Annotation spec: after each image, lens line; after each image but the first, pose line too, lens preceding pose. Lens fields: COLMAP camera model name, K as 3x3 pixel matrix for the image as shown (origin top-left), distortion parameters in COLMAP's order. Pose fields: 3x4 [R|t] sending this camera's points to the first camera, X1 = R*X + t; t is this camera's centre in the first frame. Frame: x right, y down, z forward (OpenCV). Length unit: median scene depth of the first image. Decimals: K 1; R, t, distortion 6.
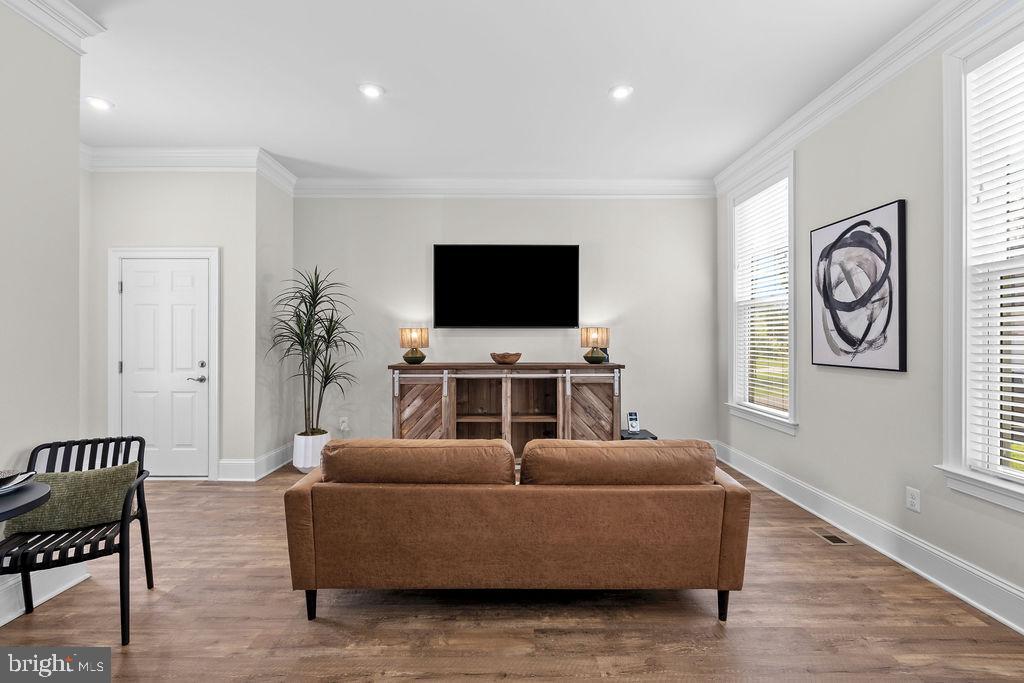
lens RADIAL K [[448.2, 0, 511.4], [0, 448.2, 339.6], [0, 0, 1]] dist [-0.005164, -0.000169]
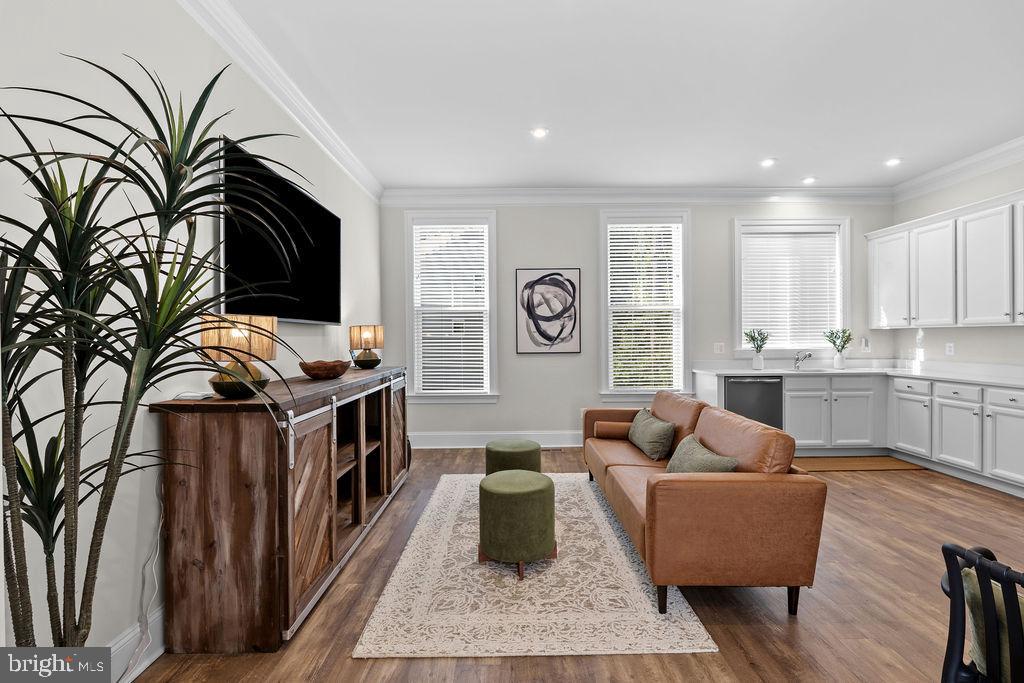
lens RADIAL K [[448.2, 0, 511.4], [0, 448.2, 339.6], [0, 0, 1]] dist [-0.005164, -0.000169]
pose [[0.001775, -0.004990, 0.999986, -1.019773], [0.009092, 0.999946, 0.004973, -0.001684], [-0.999957, 0.009083, 0.001820, 1.138594]]
